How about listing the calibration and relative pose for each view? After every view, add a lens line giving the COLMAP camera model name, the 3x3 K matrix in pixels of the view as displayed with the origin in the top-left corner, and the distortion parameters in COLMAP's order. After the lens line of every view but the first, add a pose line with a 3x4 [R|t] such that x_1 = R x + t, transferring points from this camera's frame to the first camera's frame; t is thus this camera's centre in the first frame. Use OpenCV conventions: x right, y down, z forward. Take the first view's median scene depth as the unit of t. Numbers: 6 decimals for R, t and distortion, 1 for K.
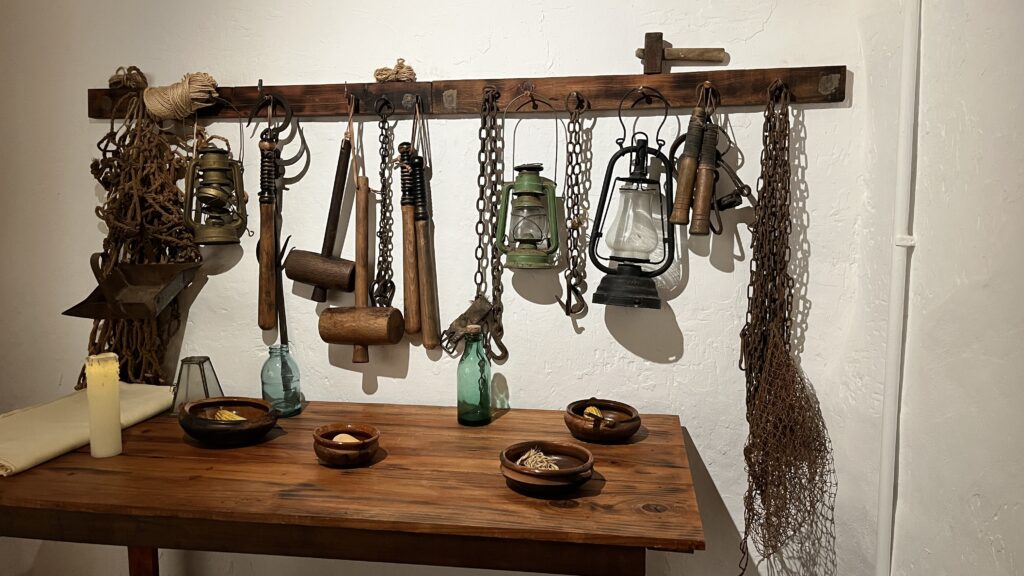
lens RADIAL K [[713.1, 0, 512.0], [0, 713.1, 288.0], [0, 0, 1]] dist [-0.002654, -0.001322]
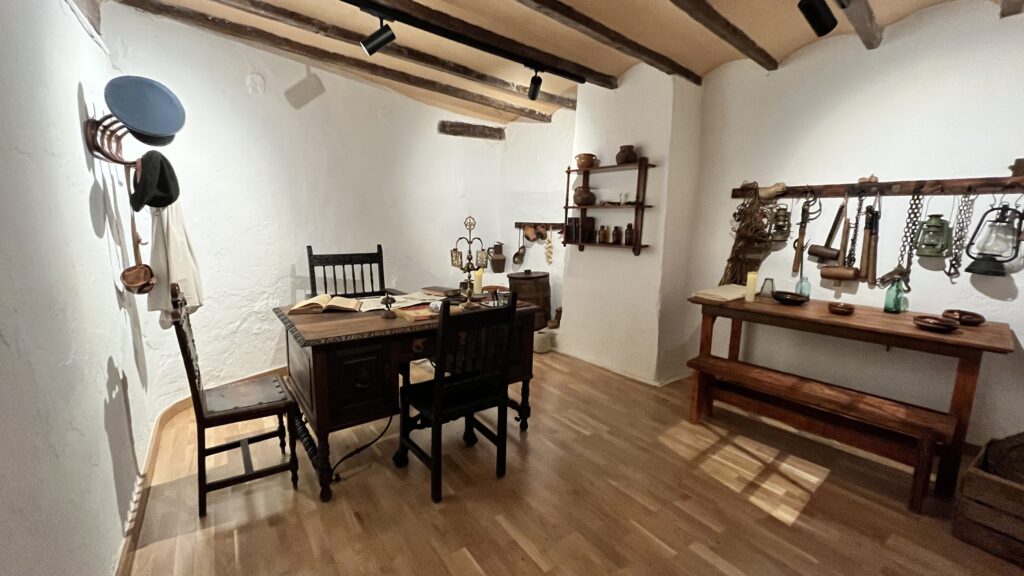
lens RADIAL K [[395.2, 0, 512.0], [0, 395.2, 288.0], [0, 0, 1]] dist [-0.014939, 0.000144]
pose [[0.752760, 0.117298, -0.647760, -0.178048], [-0.091150, 0.993091, 0.073907, 0.114432], [0.651954, 0.003409, 0.758251, -0.969709]]
